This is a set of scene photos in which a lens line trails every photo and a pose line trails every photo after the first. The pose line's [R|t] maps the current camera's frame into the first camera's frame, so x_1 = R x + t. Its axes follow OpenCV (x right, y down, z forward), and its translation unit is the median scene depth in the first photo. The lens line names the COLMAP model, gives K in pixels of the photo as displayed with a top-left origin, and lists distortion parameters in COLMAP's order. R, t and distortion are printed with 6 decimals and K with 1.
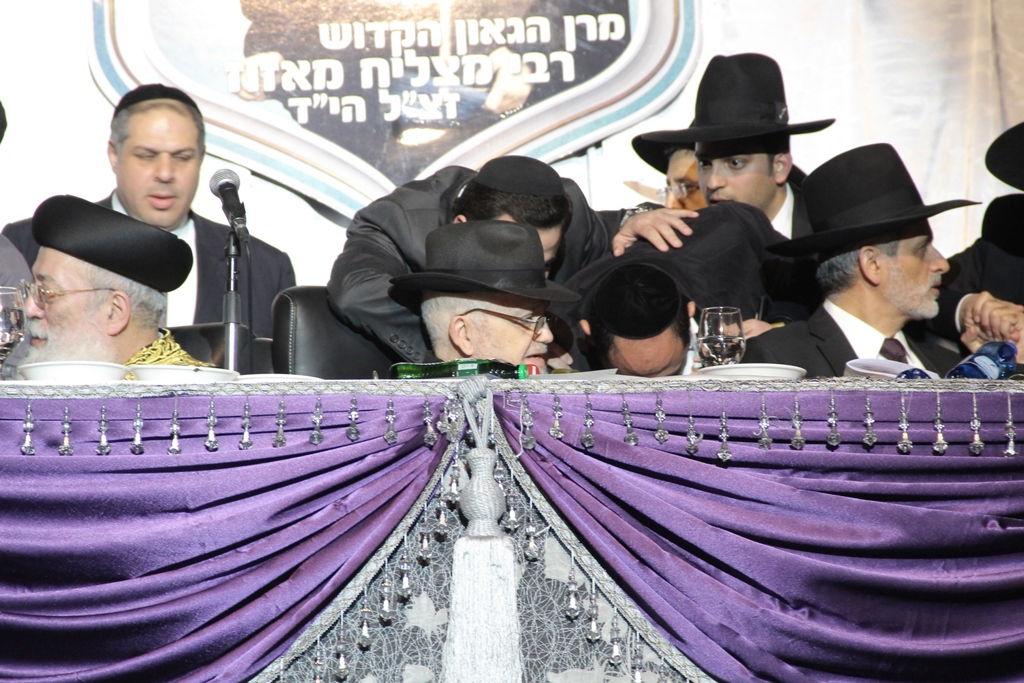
lens RADIAL K [[5533.0, 0, 512.0], [0, 5533.0, 341.5], [0, 0, 1]] dist [1.746286, -4.385653]
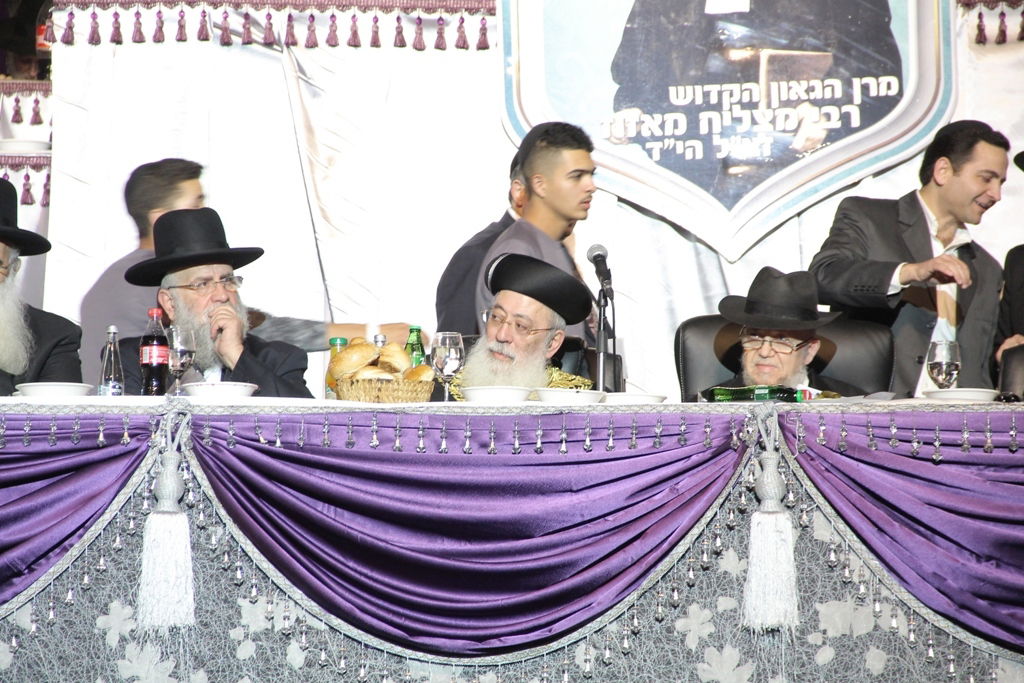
lens RADIAL K [[5533.0, 0, 512.0], [0, 5533.0, 341.5], [0, 0, 1]] dist [1.746286, -4.385653]
pose [[0.997646, 0.002456, -0.068536, 0.027301], [0.000658, 0.998970, 0.045379, -0.076931], [0.068576, -0.045317, 0.996616, -0.478006]]
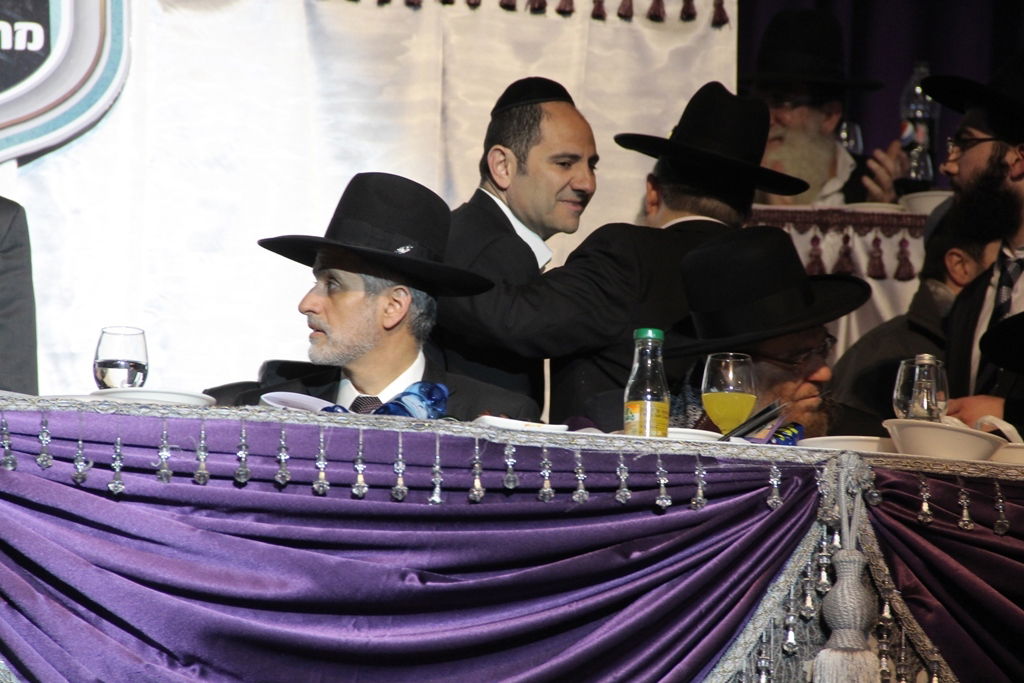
lens RADIAL K [[5533.0, 0, 512.0], [0, 5533.0, 341.5], [0, 0, 1]] dist [1.746286, -4.385653]
pose [[0.993388, 0.059478, 0.098193, 0.012315], [-0.057132, 0.998014, -0.026530, 0.017389], [-0.099575, 0.020745, 0.994814, 0.115459]]
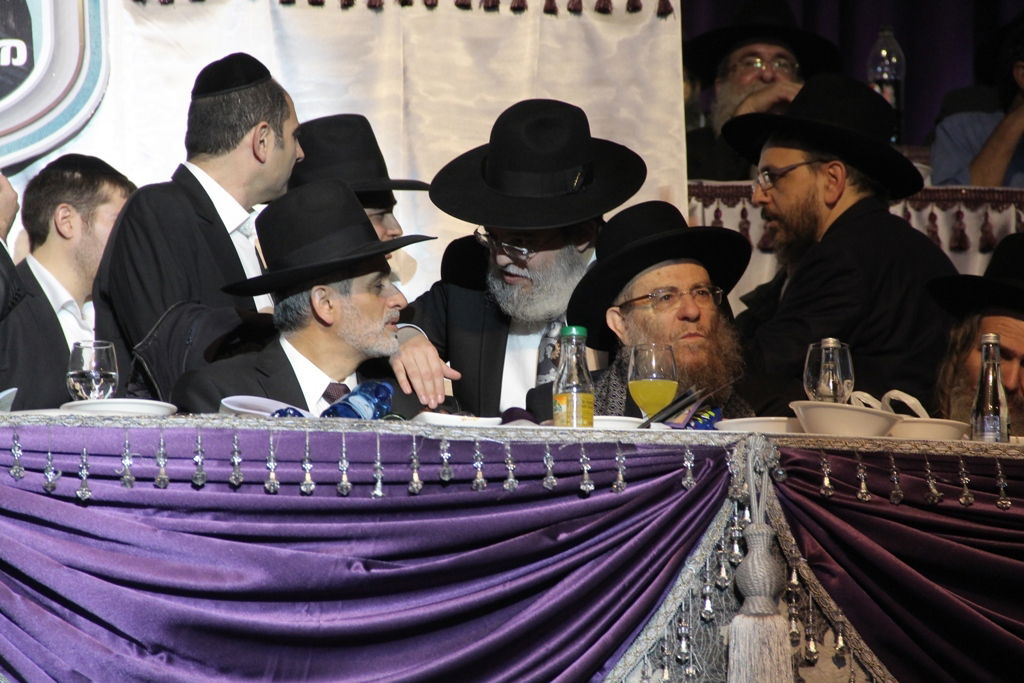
lens RADIAL K [[5533.0, 0, 512.0], [0, 5533.0, 341.5], [0, 0, 1]] dist [1.746286, -4.385653]
pose [[0.995935, 0.020730, 0.087652, 0.026631], [-0.019854, 0.999744, -0.010854, 0.003240], [-0.087854, 0.009070, 0.996092, 0.030432]]
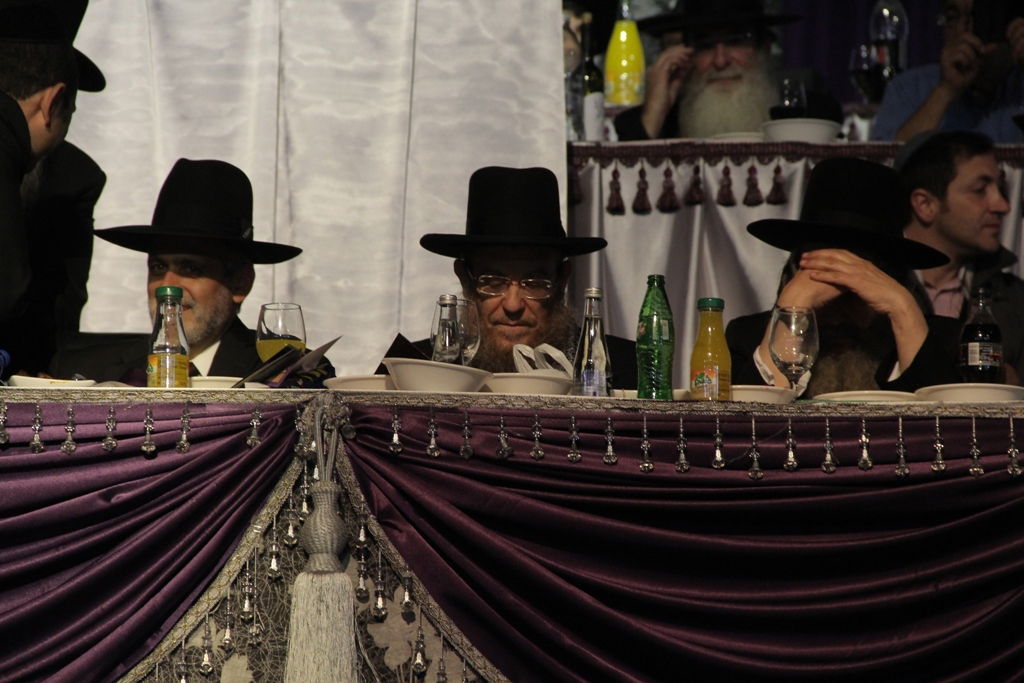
lens RADIAL K [[5533.0, 0, 512.0], [0, 5533.0, 341.5], [0, 0, 1]] dist [1.746286, -4.385653]
pose [[0.999011, 0.005097, -0.044164, 0.233815], [-0.005328, 0.999973, -0.005108, 0.004060], [0.044137, 0.005338, 0.999011, 0.029424]]
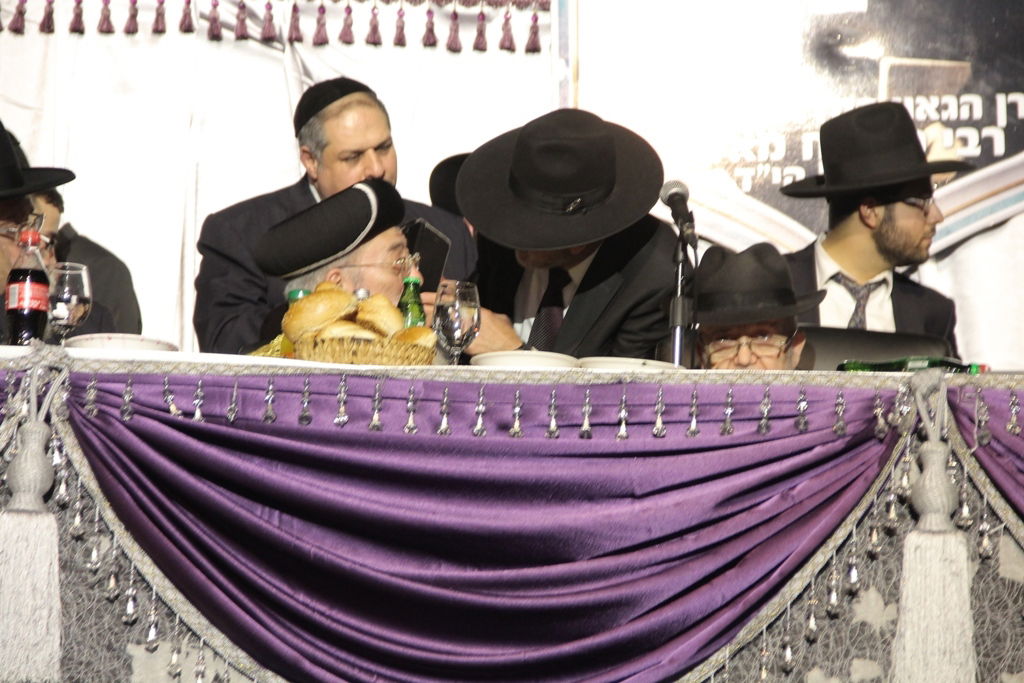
lens RADIAL K [[4189.5, 0, 509.9], [0, 4189.5, 361.8], [0, 0, 1]] dist [1.062276, -1.764630]
pose [[0.995935, 0.018928, -0.088060, -0.014493], [-0.022264, 0.999065, -0.037049, 0.034413], [0.087276, 0.038859, 0.995426, 0.246302]]
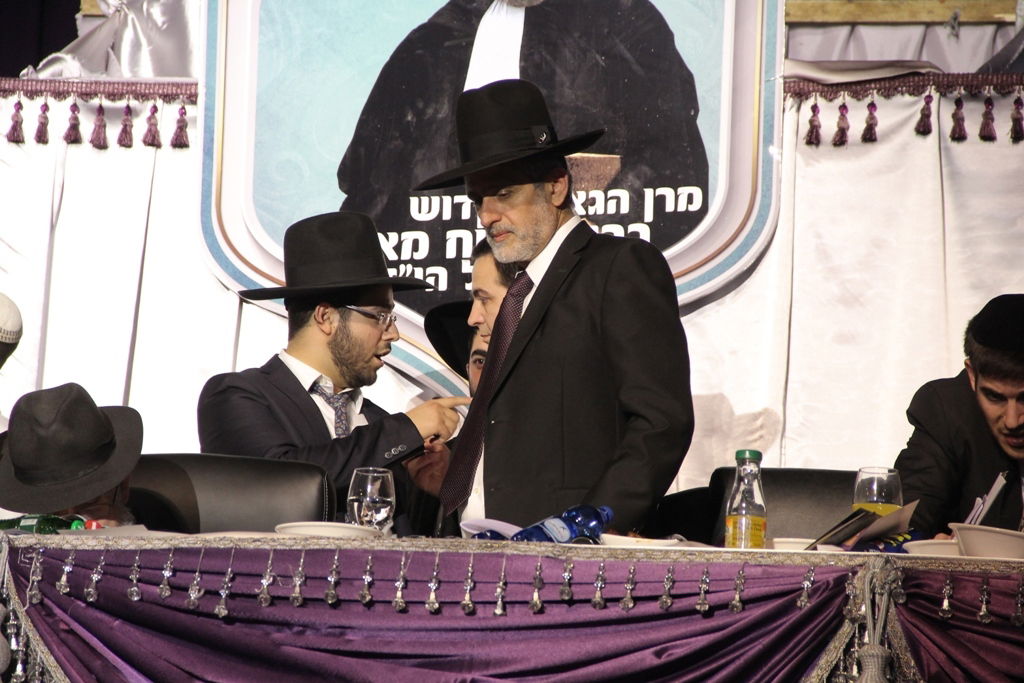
lens RADIAL K [[5533.0, 0, 512.0], [0, 5533.0, 341.5], [0, 0, 1]] dist [1.746286, -4.385653]
pose [[0.955730, 0.006339, -0.294175, 0.388753], [-0.016308, 0.999372, -0.031447, 0.002361], [0.293791, 0.034853, 0.955234, 0.037545]]
